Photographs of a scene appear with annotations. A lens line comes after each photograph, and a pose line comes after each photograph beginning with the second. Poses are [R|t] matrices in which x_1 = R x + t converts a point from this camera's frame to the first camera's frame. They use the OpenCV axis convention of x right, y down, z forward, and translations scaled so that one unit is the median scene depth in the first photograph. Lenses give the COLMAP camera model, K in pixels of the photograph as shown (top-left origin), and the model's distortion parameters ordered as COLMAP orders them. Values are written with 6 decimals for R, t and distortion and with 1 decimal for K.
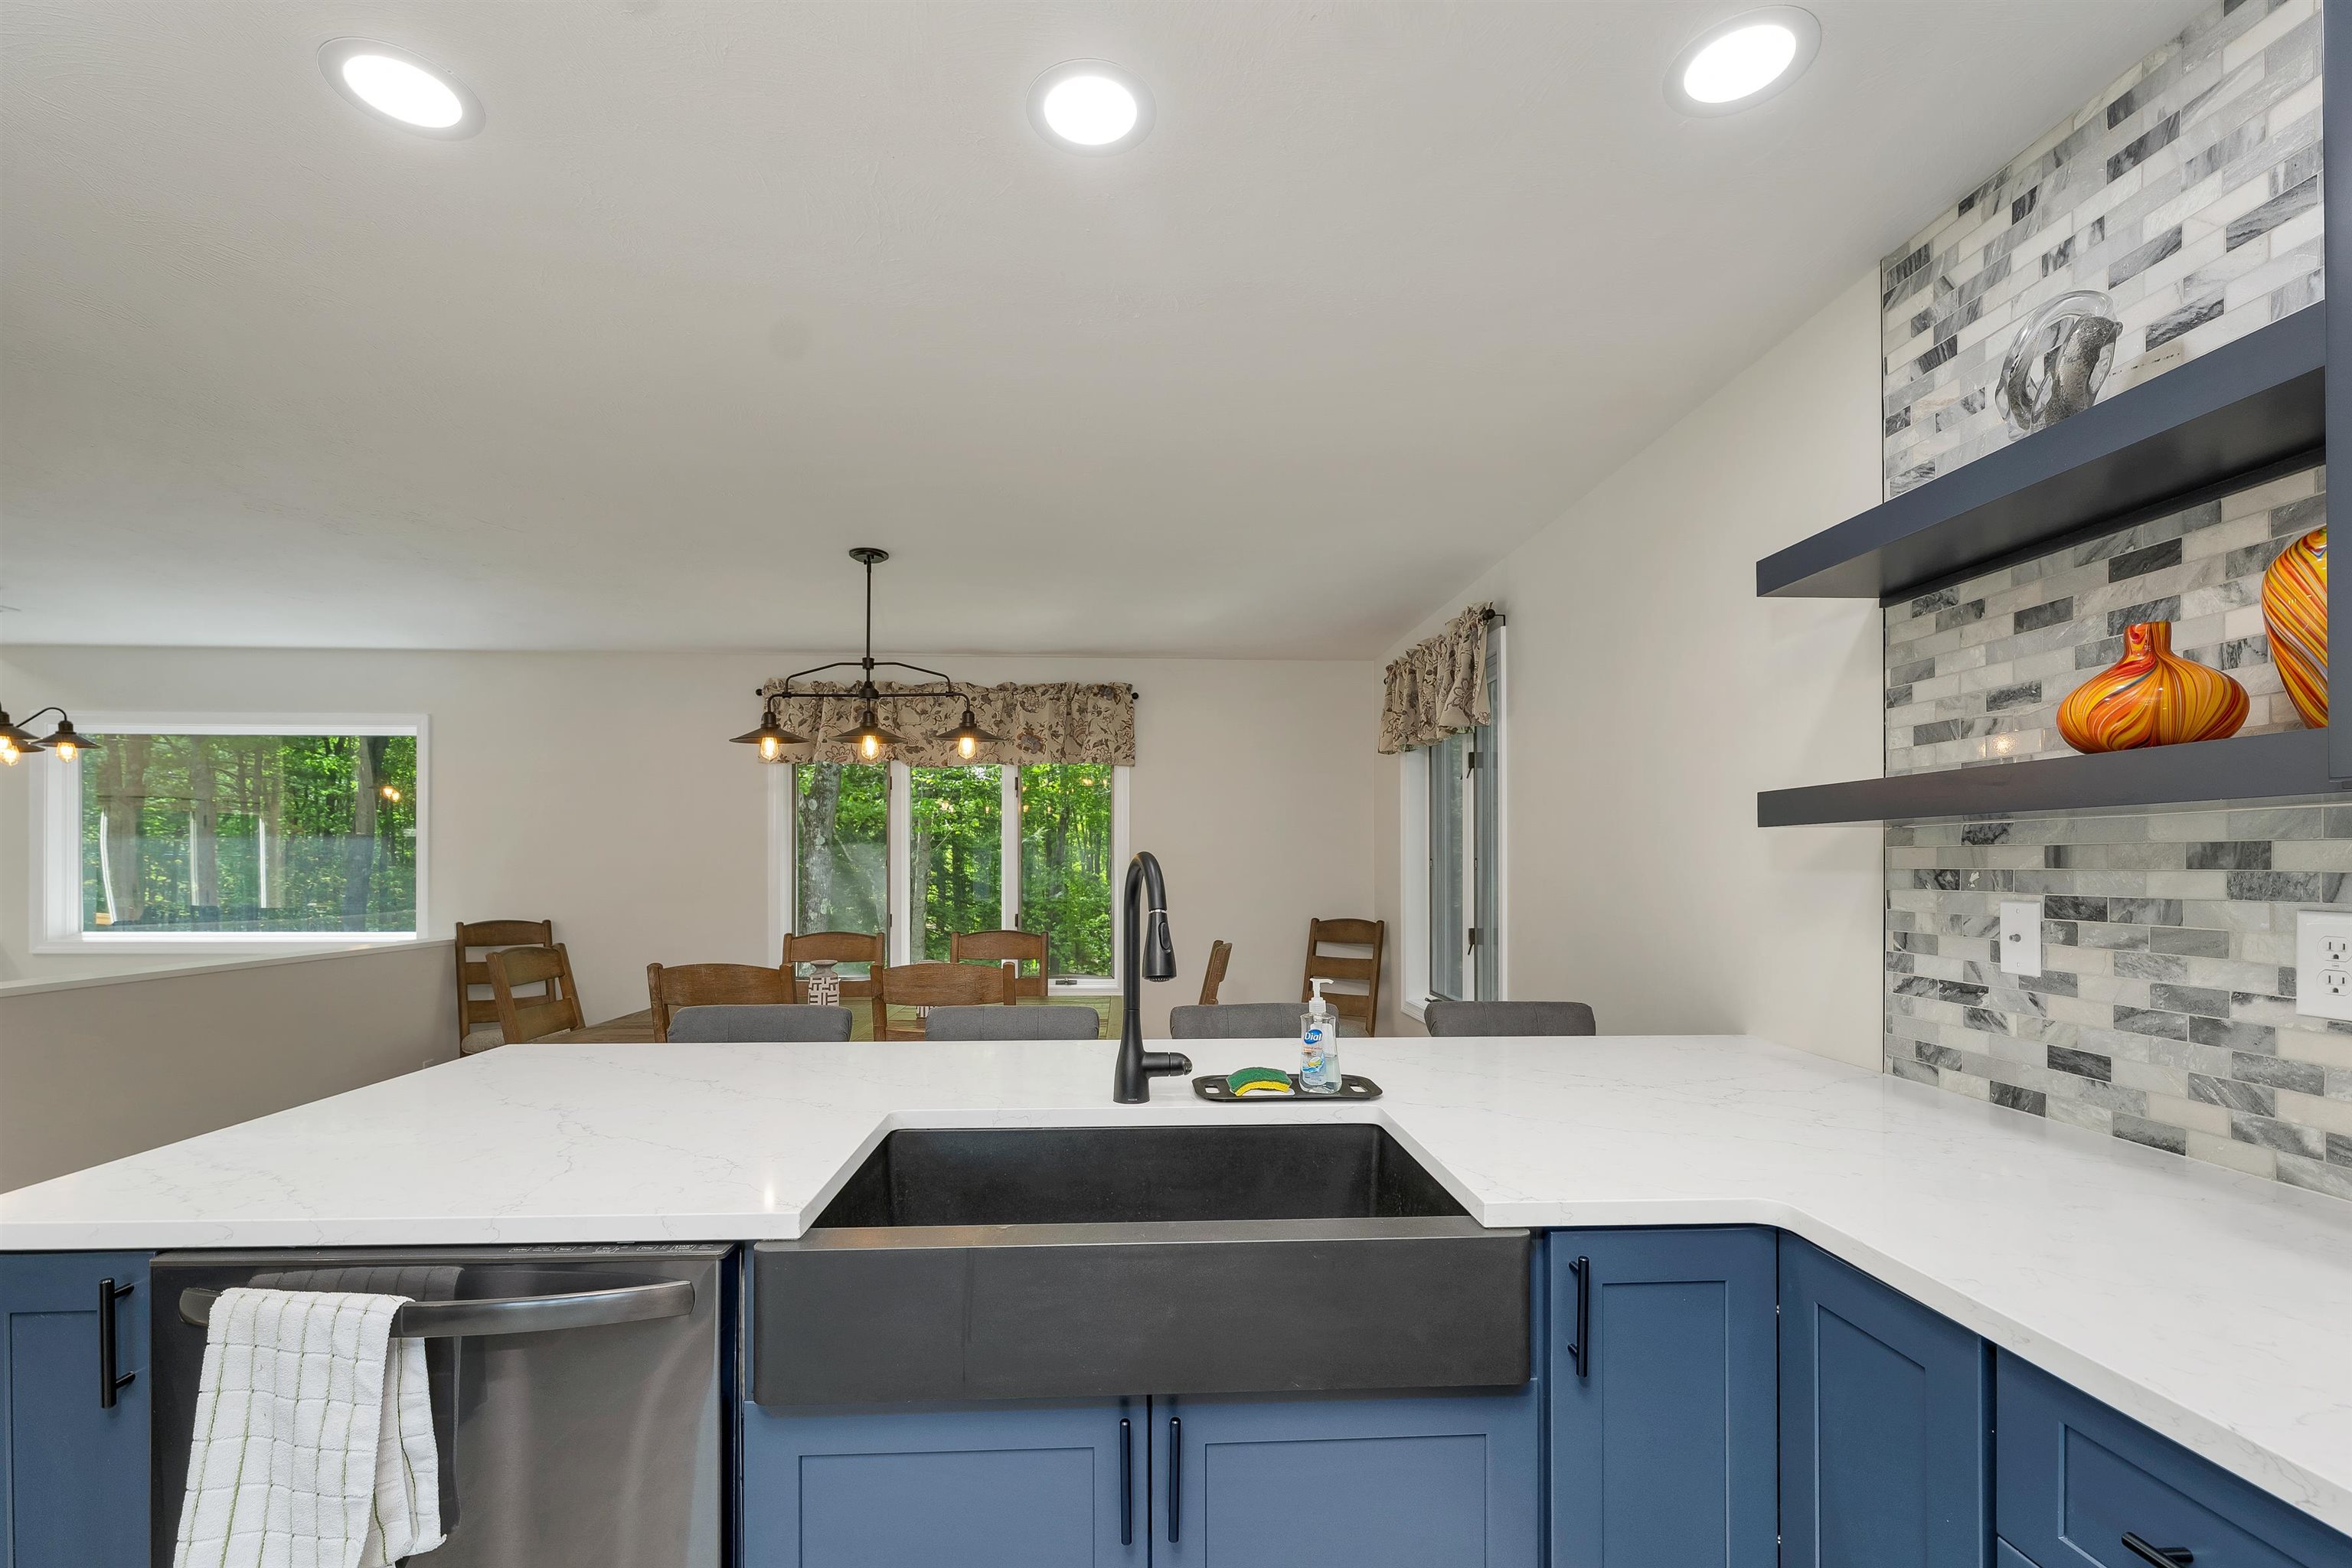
lens RADIAL K [[1012.7, 0, 1162.8], [0, 1012.7, 859.5], [0, 0, 1]] dist [0.004795, -0.000457]
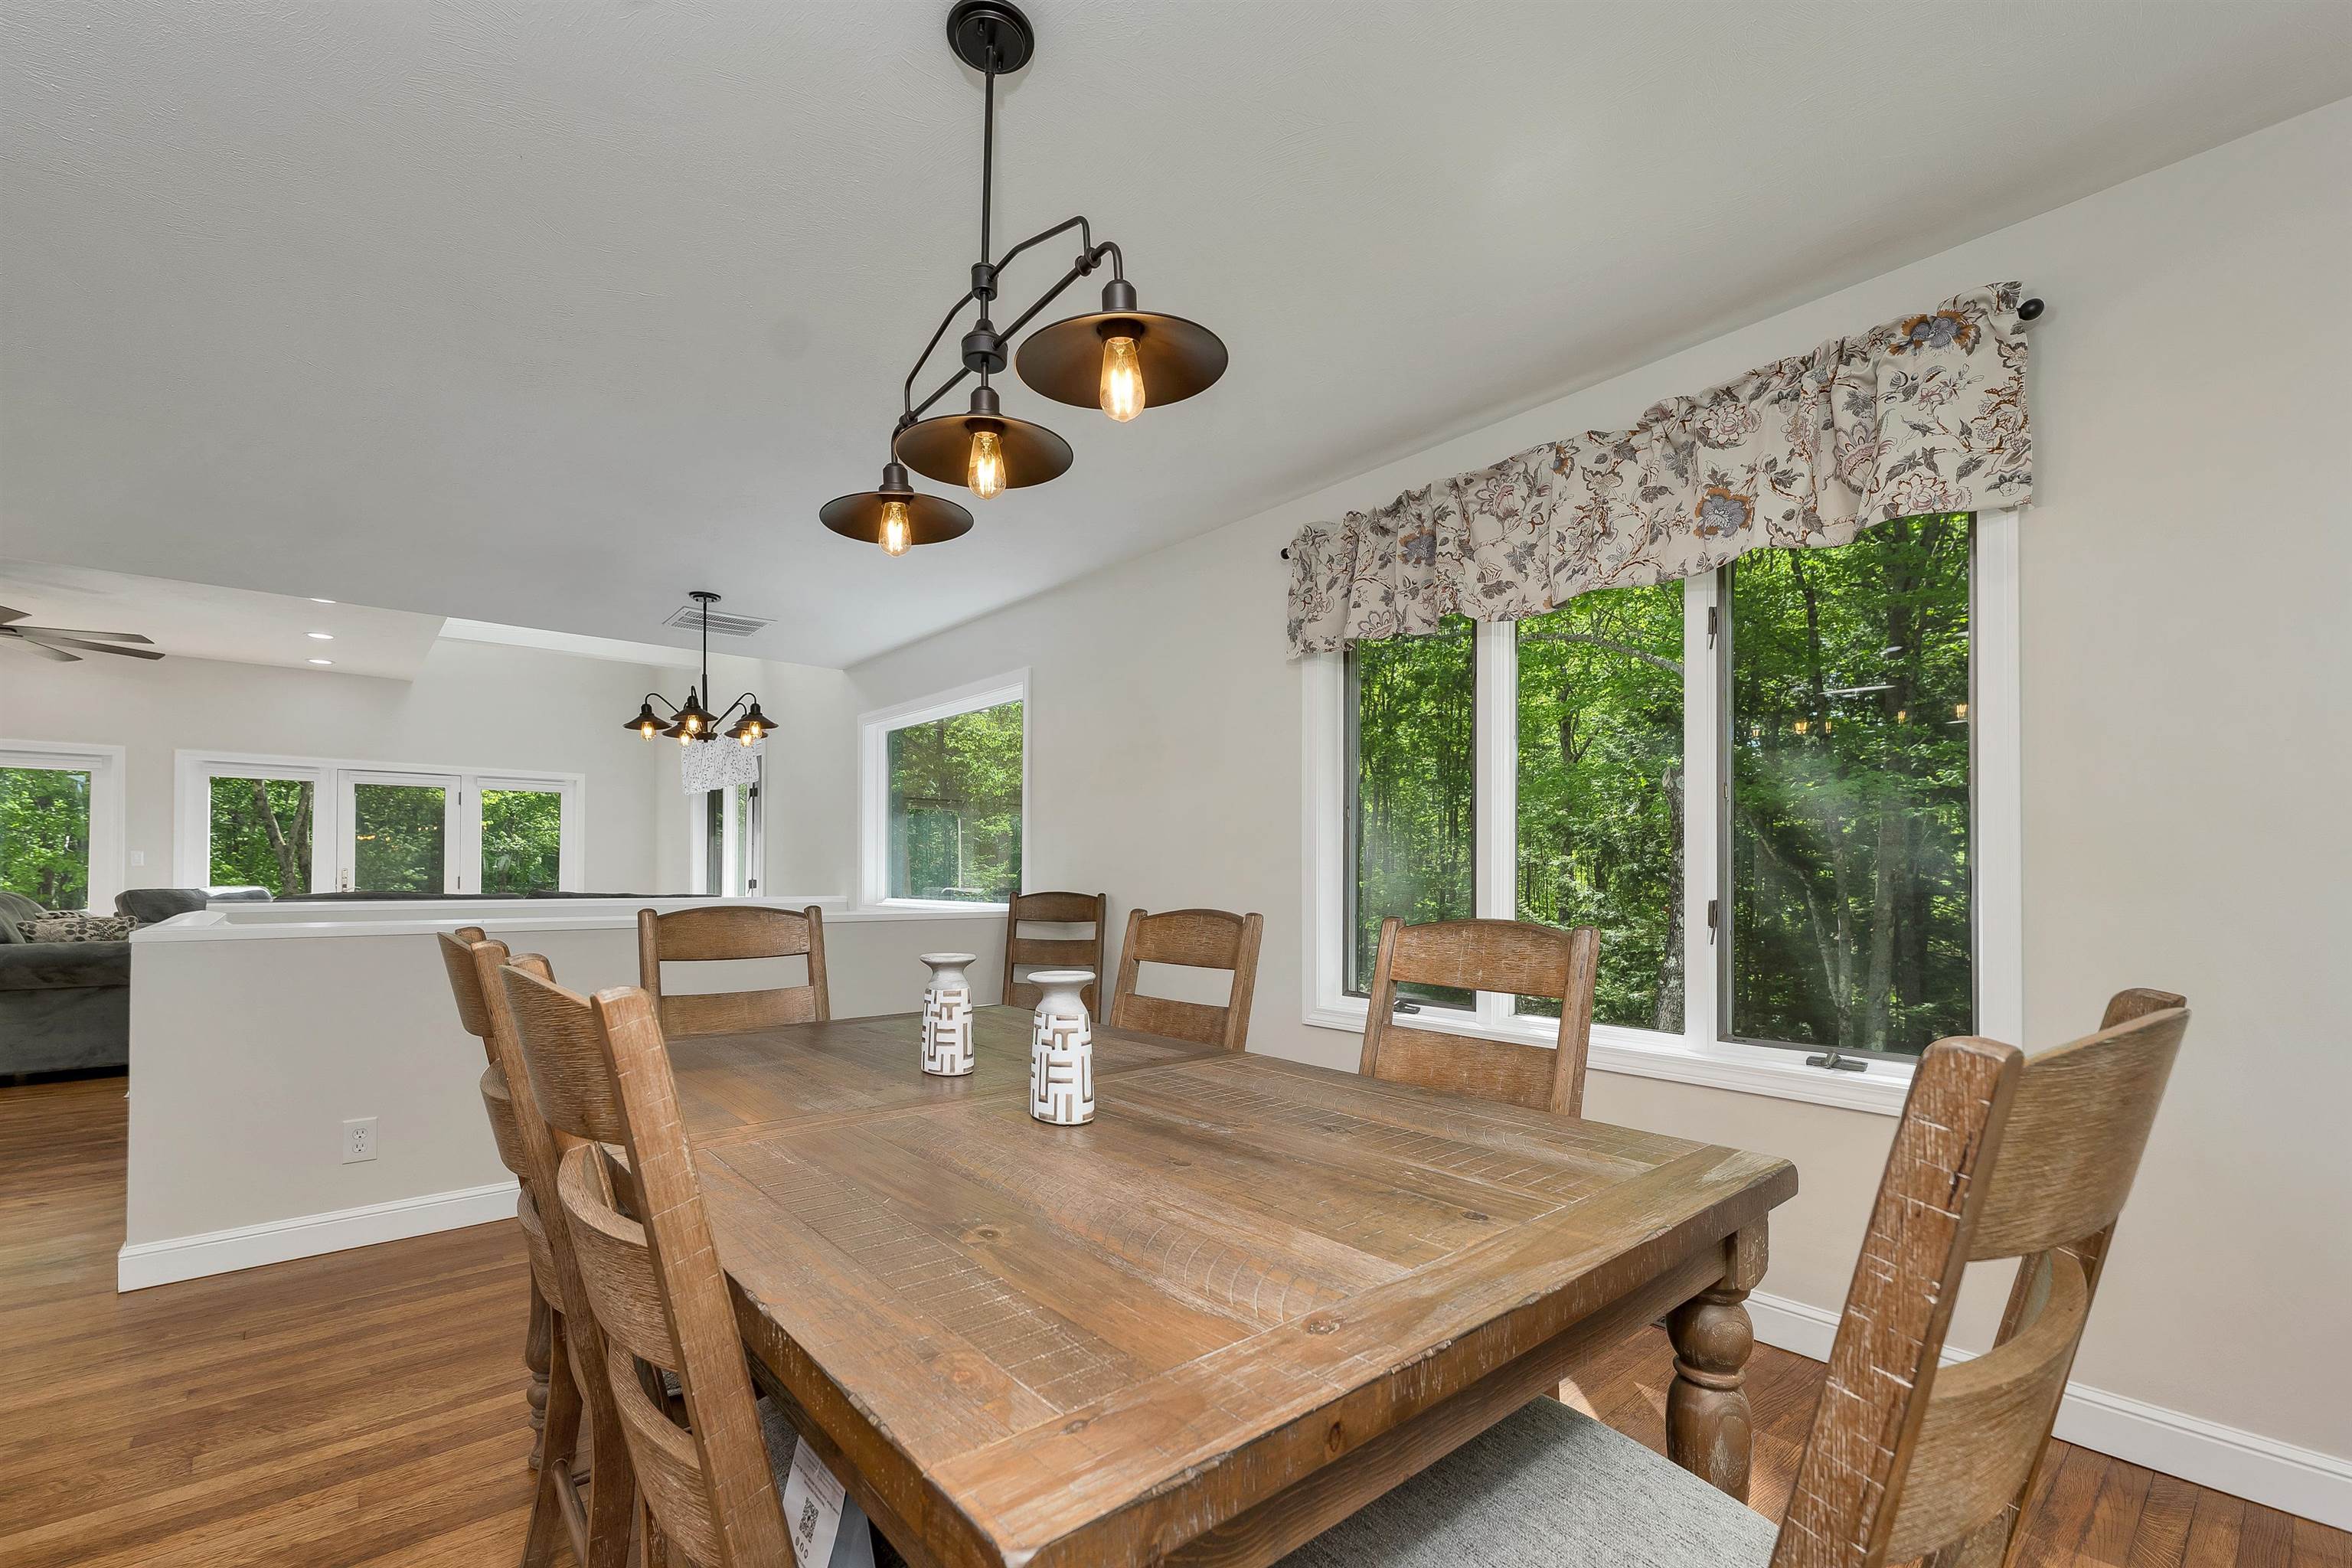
lens RADIAL K [[988.8, 0, 1174.2], [0, 988.8, 875.6], [0, 0, 1]] dist [0.000907, -0.000447]
pose [[0.614891, 0.000092, -0.788612, 0.065906], [0.005348, 0.999977, 0.004287, 0.041534], [0.788594, -0.006853, 0.614876, 0.548498]]
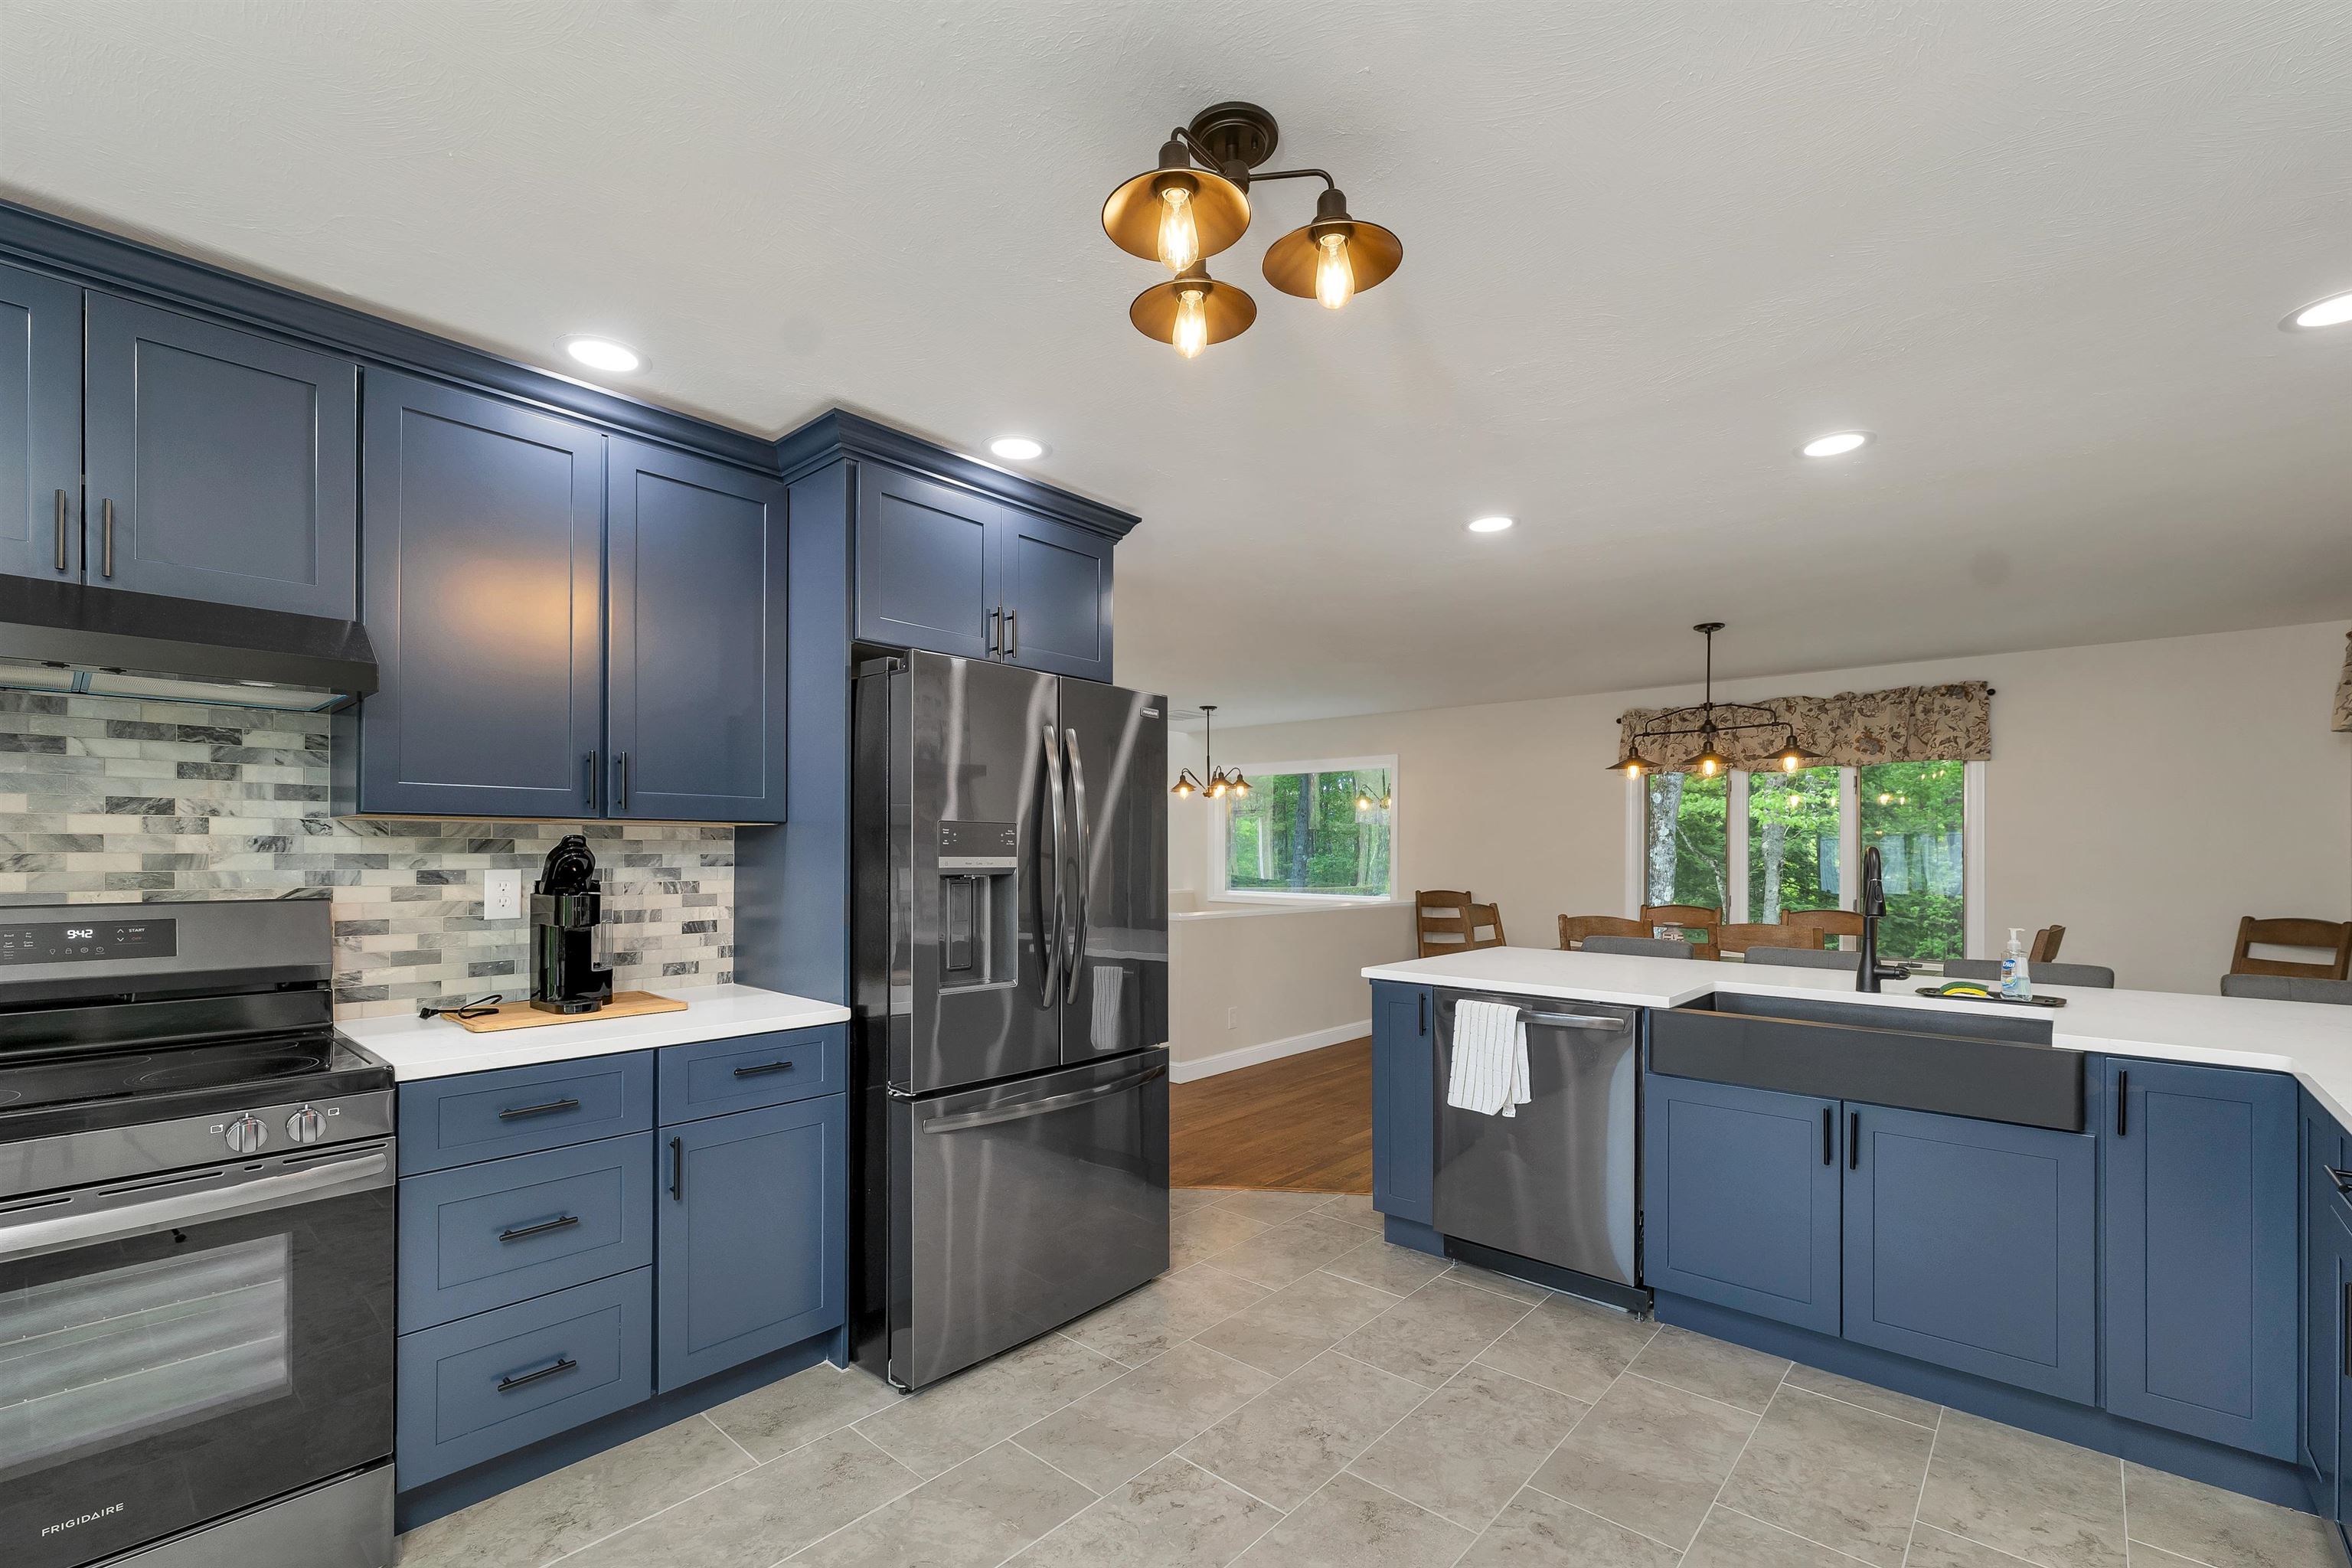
lens RADIAL K [[1012.7, 0, 1179.5], [0, 1012.7, 850.0], [0, 0, 1]] dist [0.004795, -0.000457]
pose [[0.718328, 0.002833, -0.695699, 0.101192], [-0.002410, 0.999996, 0.001584, -0.000530], [0.695700, 0.000538, 0.718332, -0.323965]]
